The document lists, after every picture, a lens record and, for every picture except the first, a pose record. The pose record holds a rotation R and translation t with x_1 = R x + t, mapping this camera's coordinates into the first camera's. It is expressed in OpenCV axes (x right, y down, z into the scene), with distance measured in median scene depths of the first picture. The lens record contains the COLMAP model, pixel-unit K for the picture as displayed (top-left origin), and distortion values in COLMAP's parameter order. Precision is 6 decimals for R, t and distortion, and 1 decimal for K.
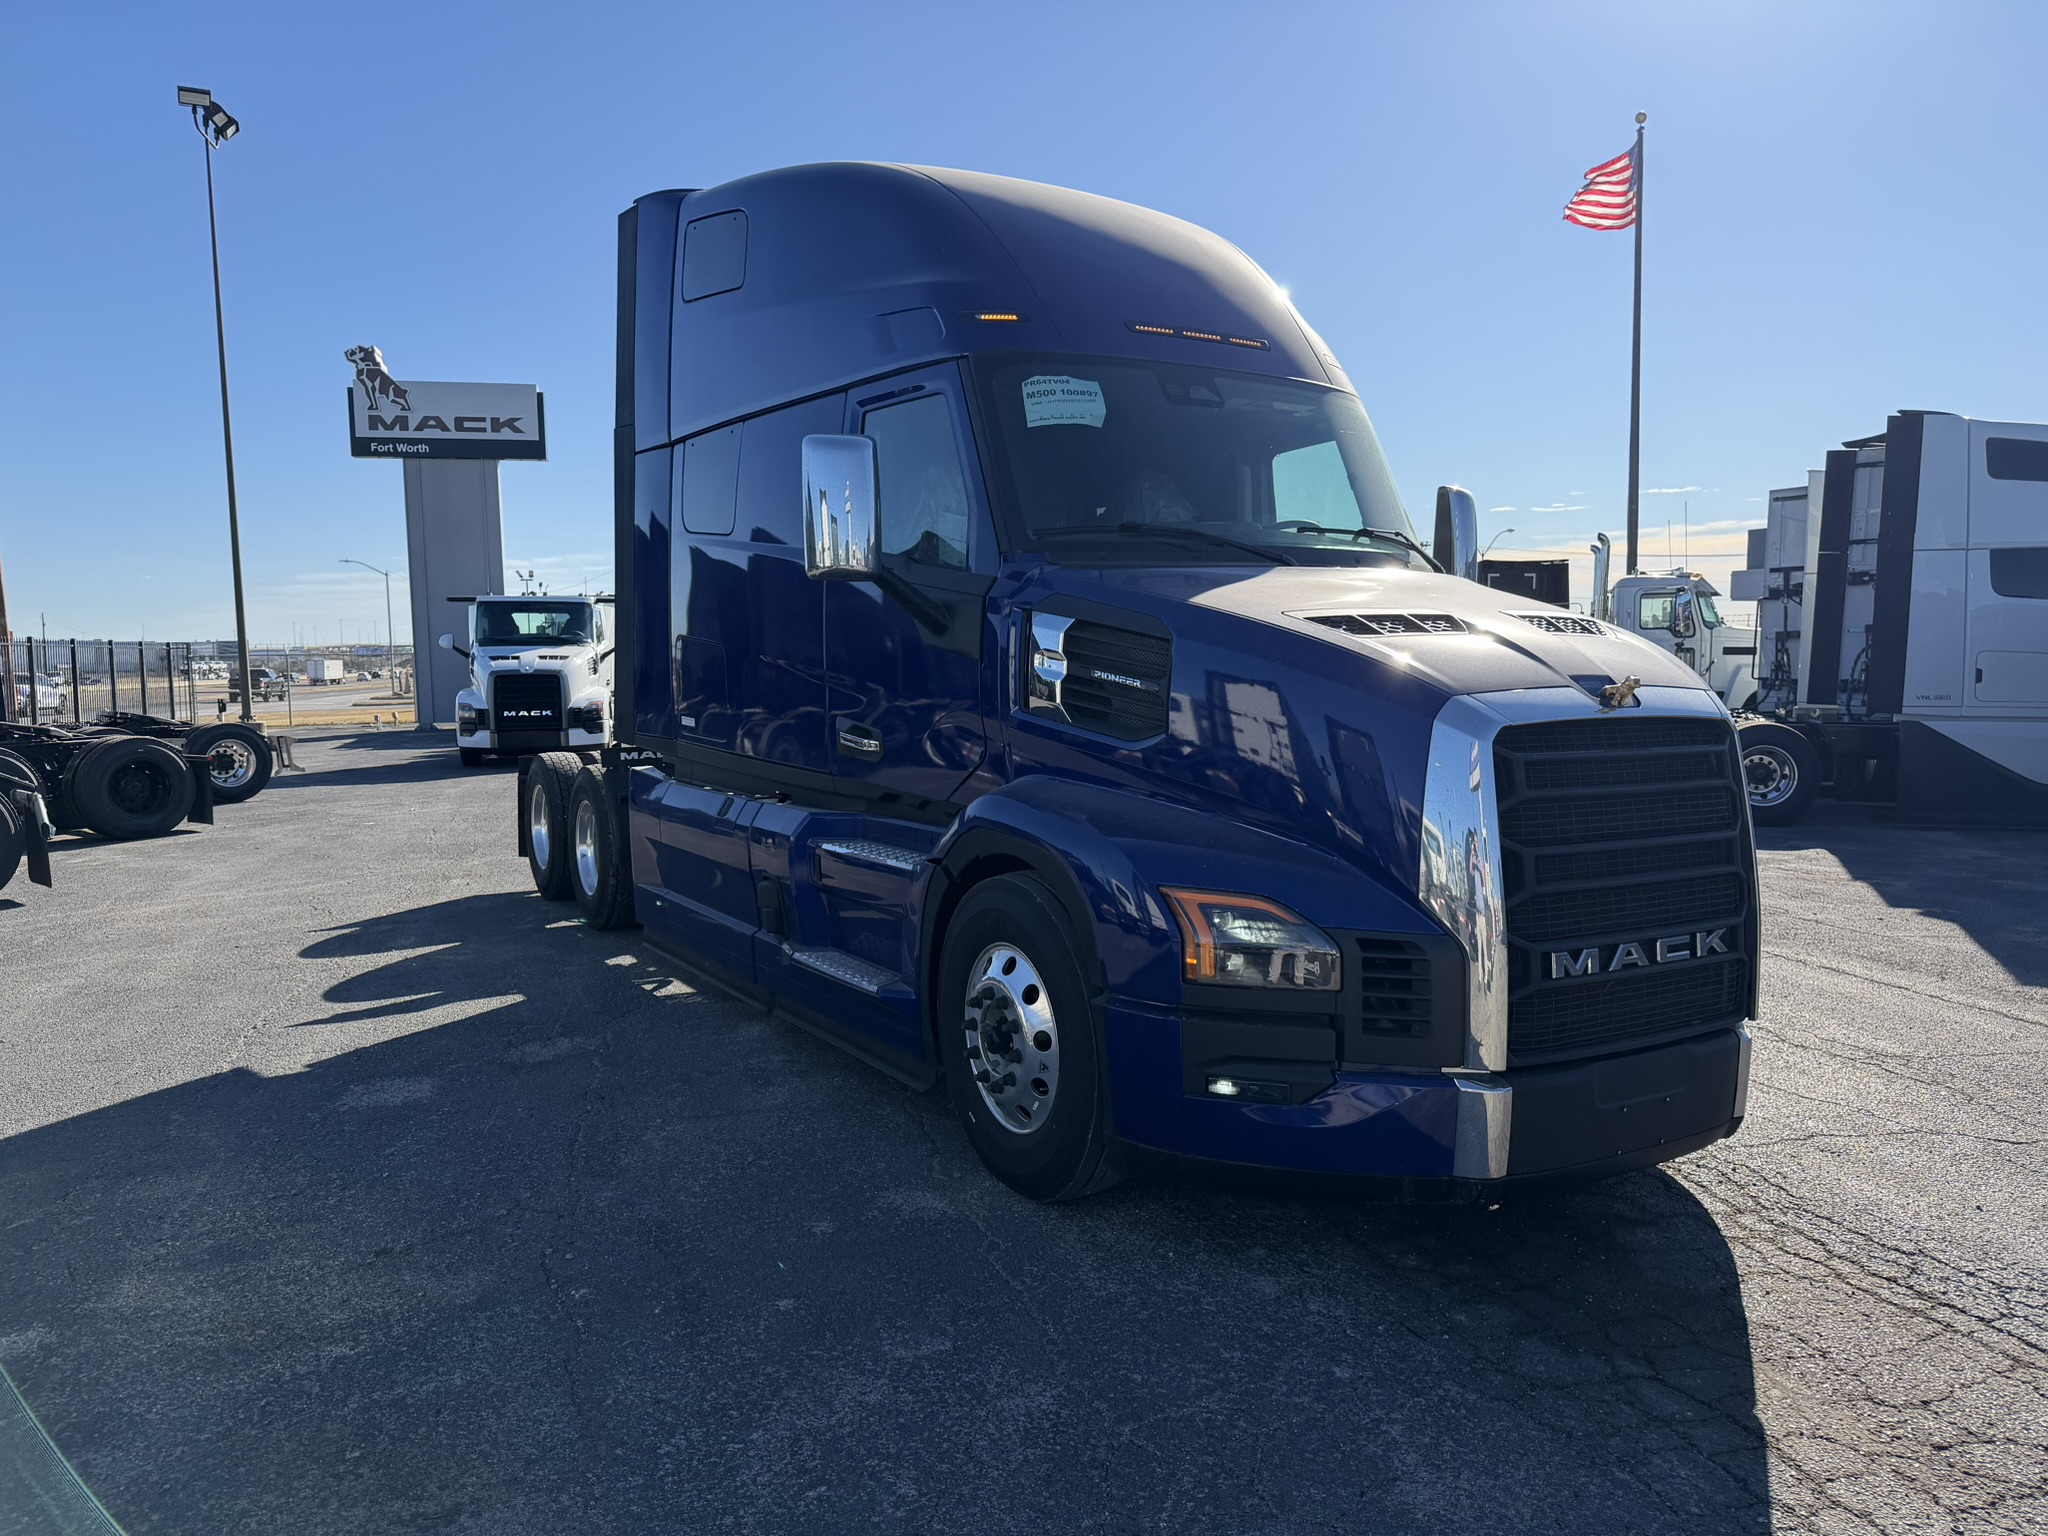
lens RADIAL K [[1495.5, 0, 1044.8], [0, 1495.5, 772.4], [0, 0, 1]] dist [0.080460, -0.102804]
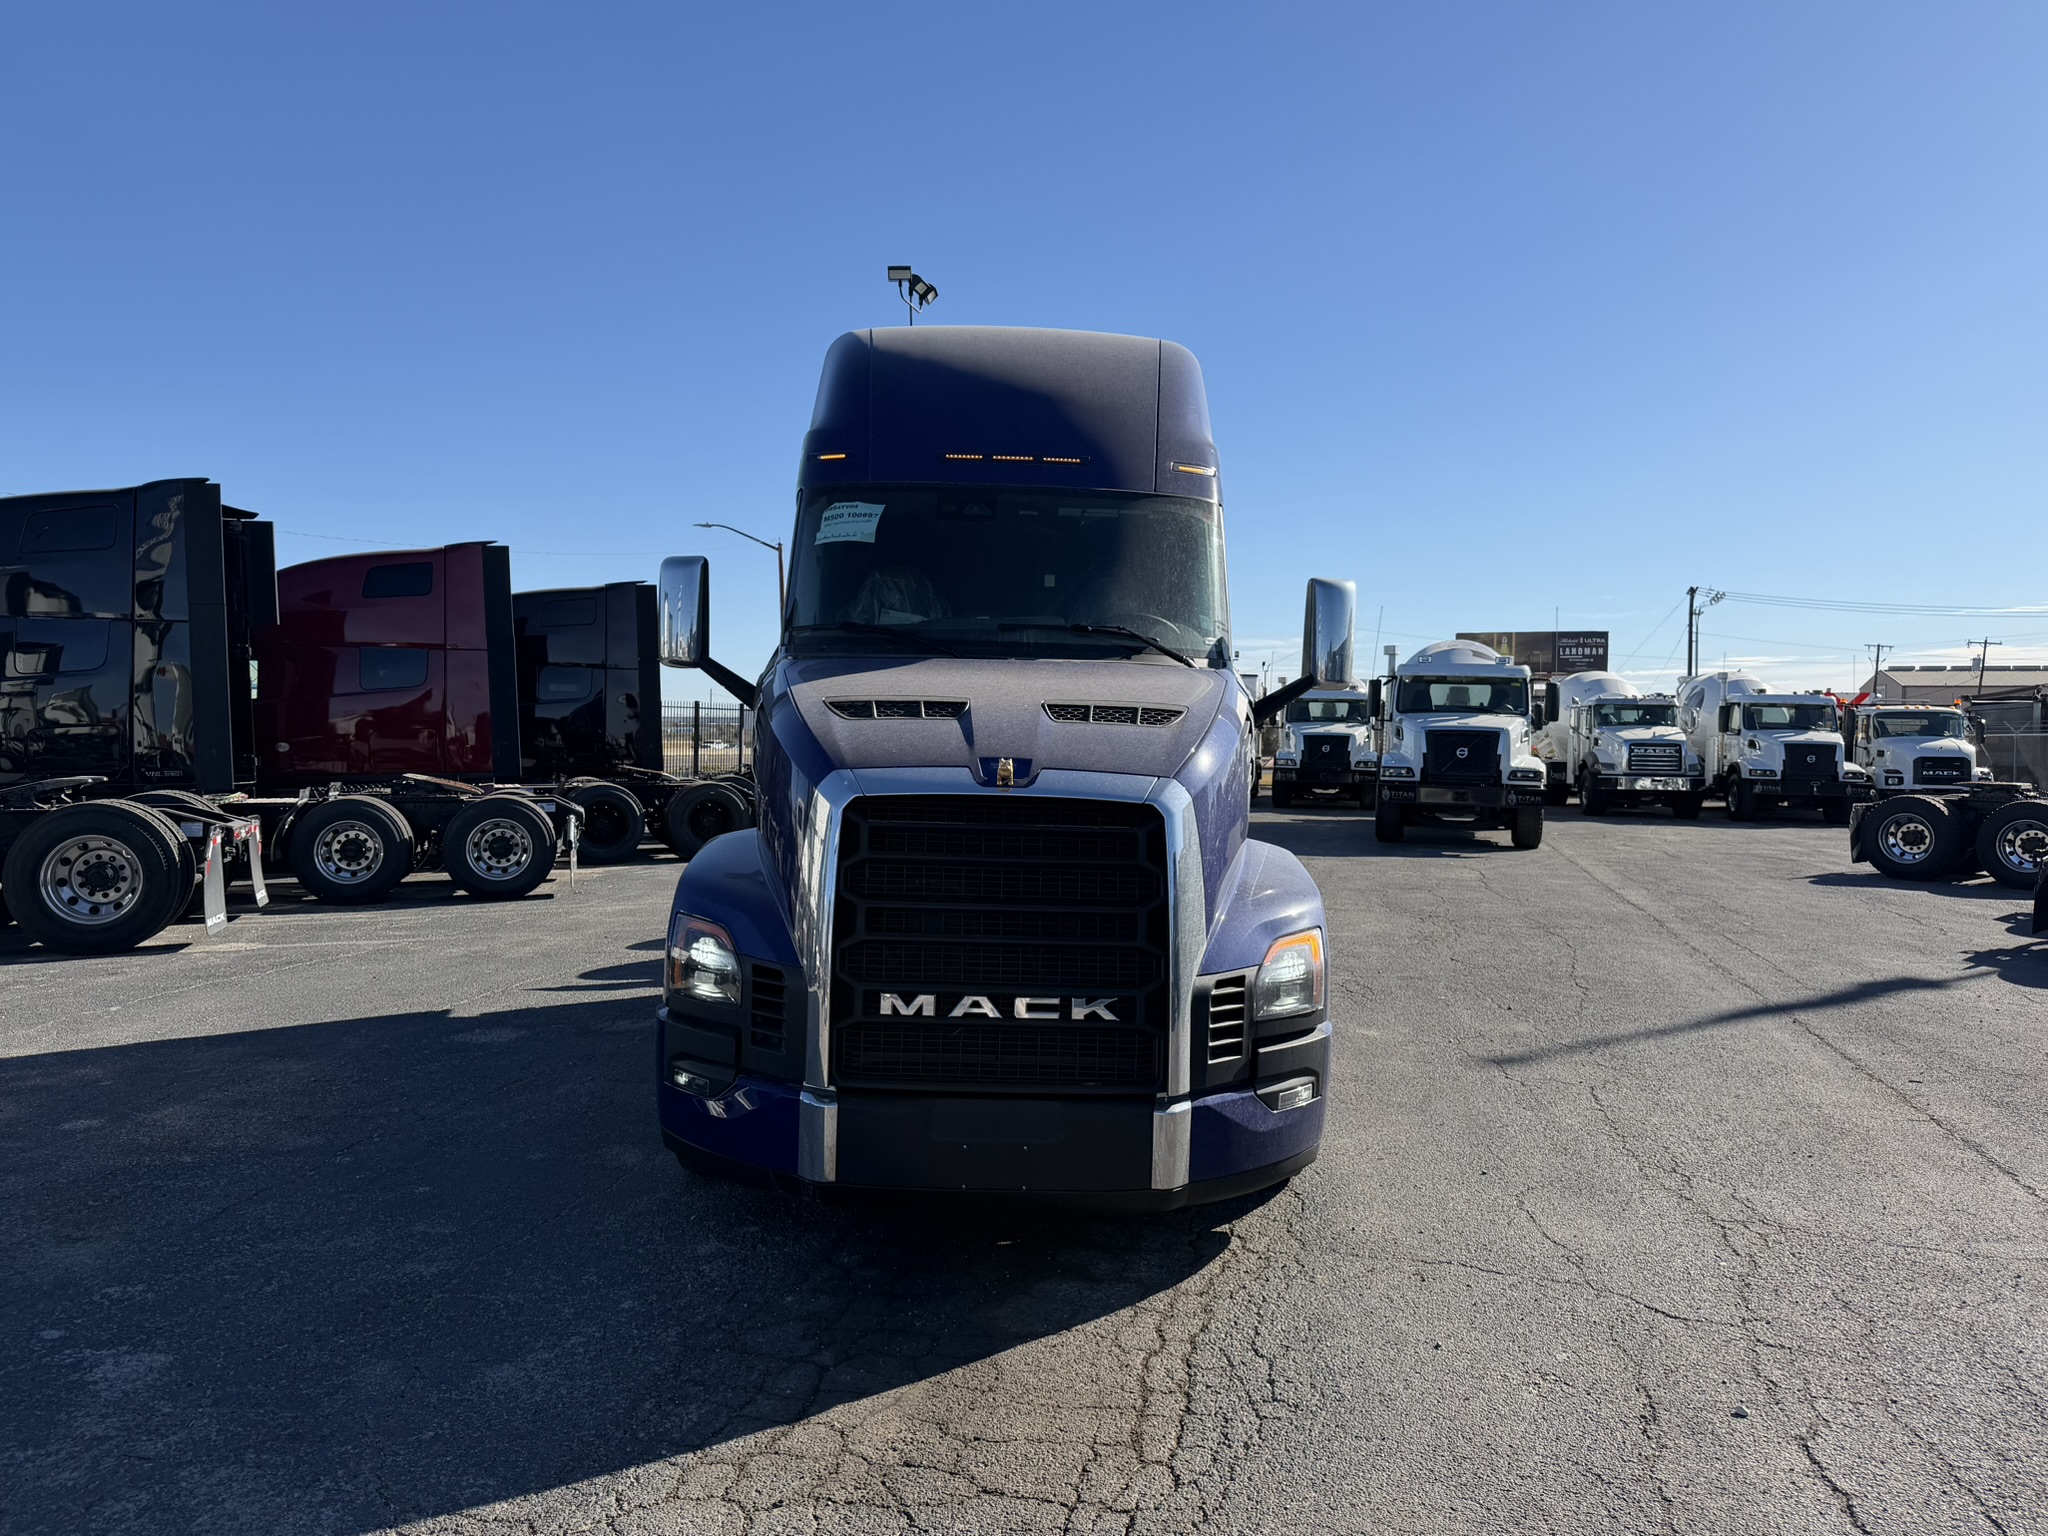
lens RADIAL K [[1507.3, 0, 1028.9], [0, 1507.3, 768.3], [0, 0, 1]] dist [0.191547, -0.317595]
pose [[0.857319, 0.038245, -0.513363, 0.775012], [-0.066677, 0.997086, -0.037068, -0.013126], [0.510450, 0.066009, 0.857370, 0.034213]]
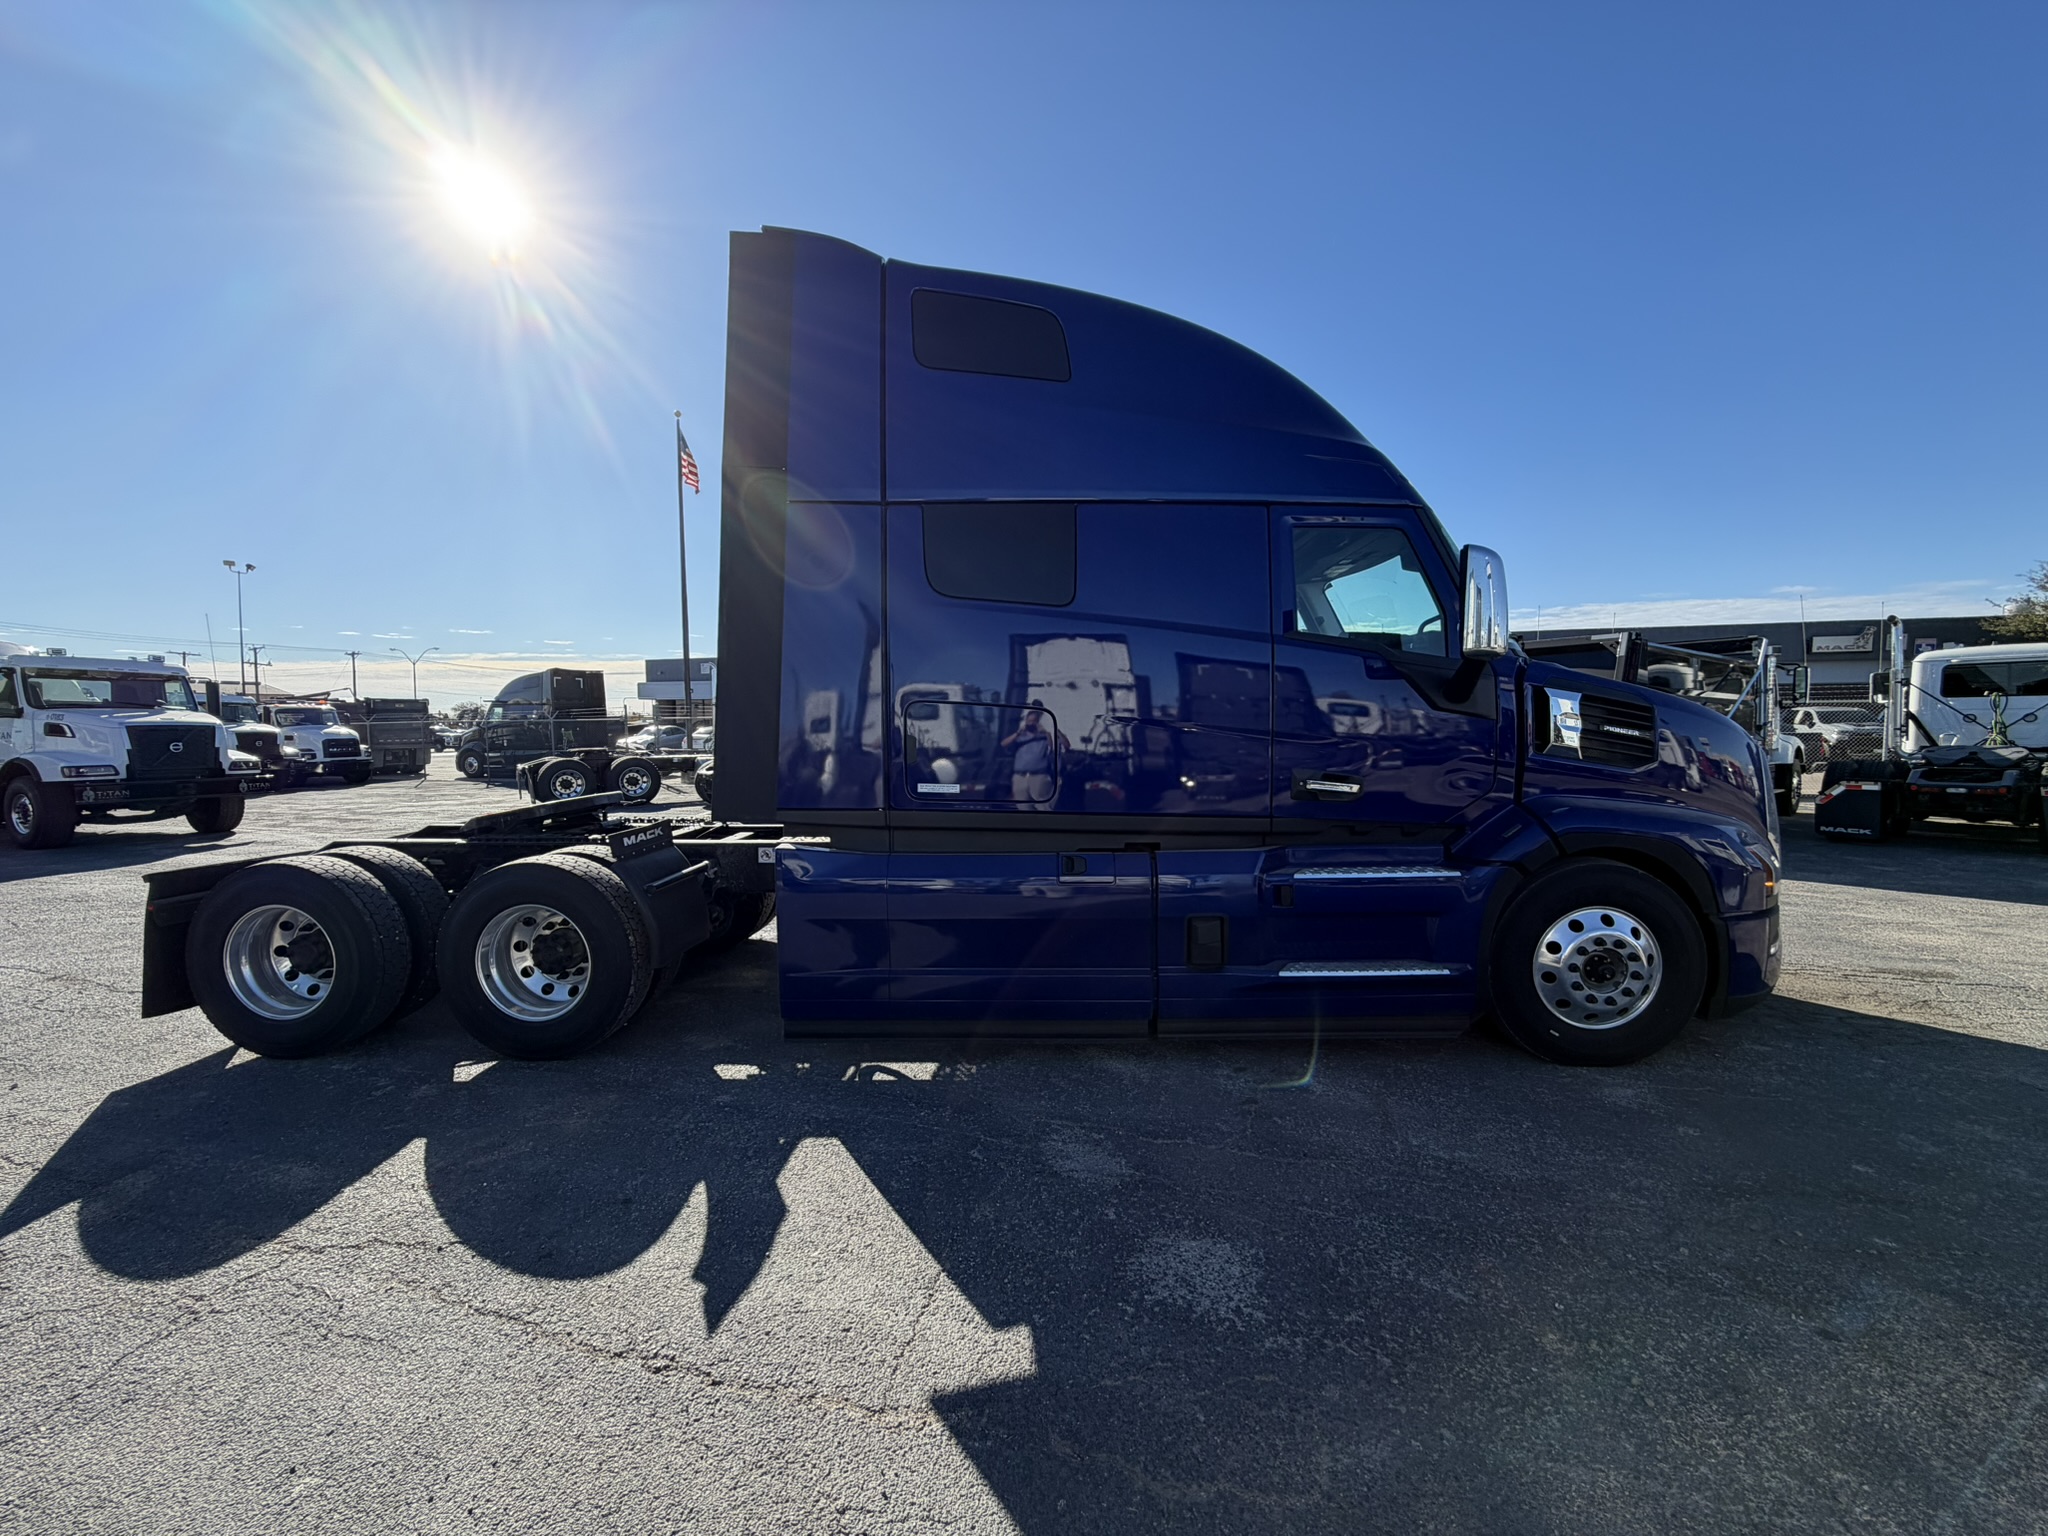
lens RADIAL K [[824.3, 0, 1027.4], [0, 824.3, 764.6], [0, 0, 1]] dist [-0.003176, 0.000020]
pose [[0.530565, -0.042512, 0.846578, -0.939339], [0.073361, 0.997297, 0.004104, -0.067860], [-0.844464, 0.059928, 0.532249, 0.942853]]
